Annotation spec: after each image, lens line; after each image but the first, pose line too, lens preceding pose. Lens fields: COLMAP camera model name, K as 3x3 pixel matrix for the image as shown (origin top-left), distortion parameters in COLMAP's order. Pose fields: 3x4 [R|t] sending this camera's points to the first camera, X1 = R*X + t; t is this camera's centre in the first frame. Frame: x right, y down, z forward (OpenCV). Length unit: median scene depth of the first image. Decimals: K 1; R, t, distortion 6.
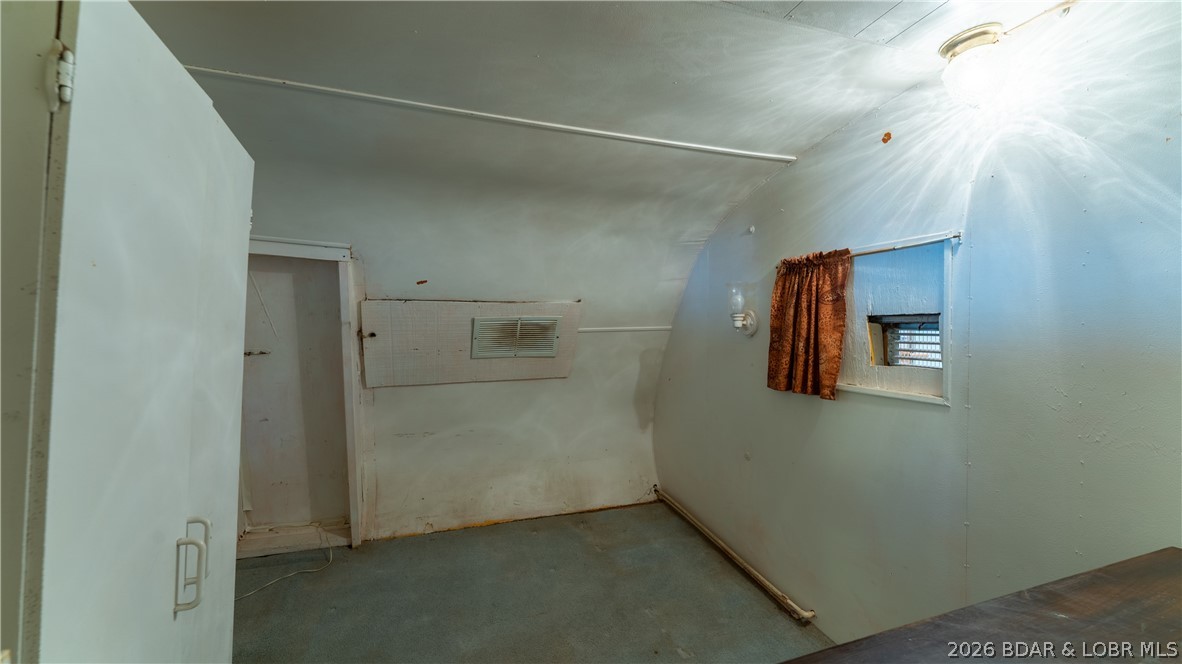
lens RADIAL K [[496.9, 0, 593.8], [0, 496.9, 327.9], [0, 0, 1]] dist [-0.011361, 0.001030]
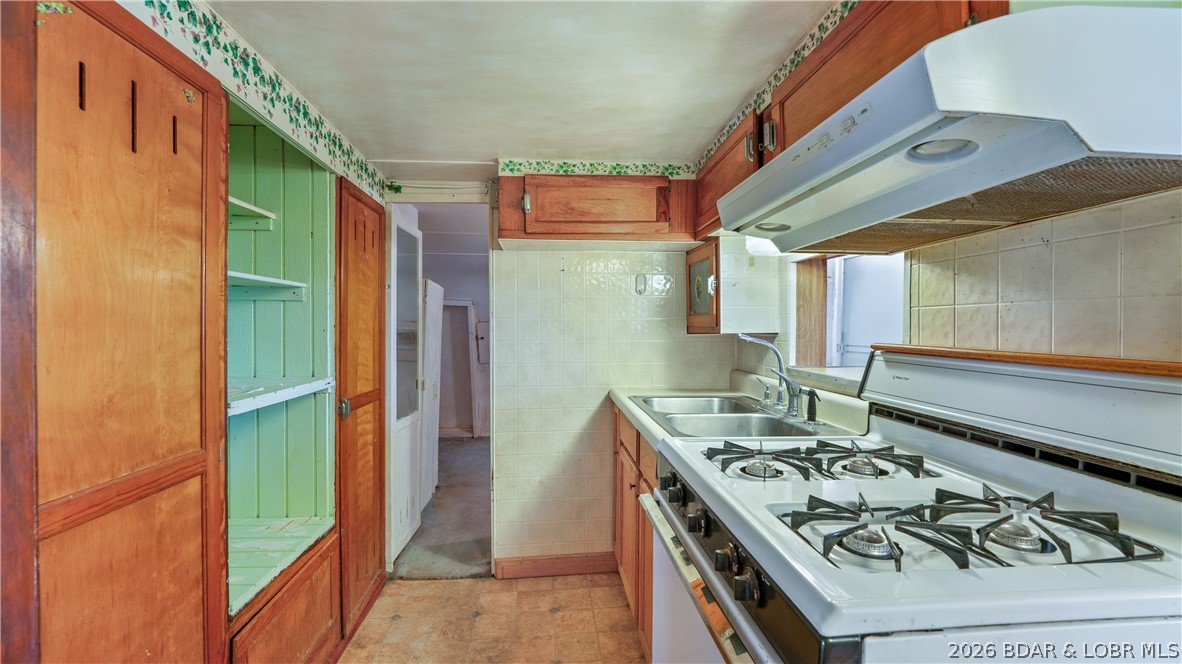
lens RADIAL K [[496.9, 0, 588.8], [0, 496.9, 330.9], [0, 0, 1]] dist [-0.011361, 0.001030]
pose [[0.967654, 0.001944, -0.252274, 0.543483], [-0.000715, 0.999987, 0.004960, -0.027892], [0.252280, -0.004619, 0.967643, -0.968854]]
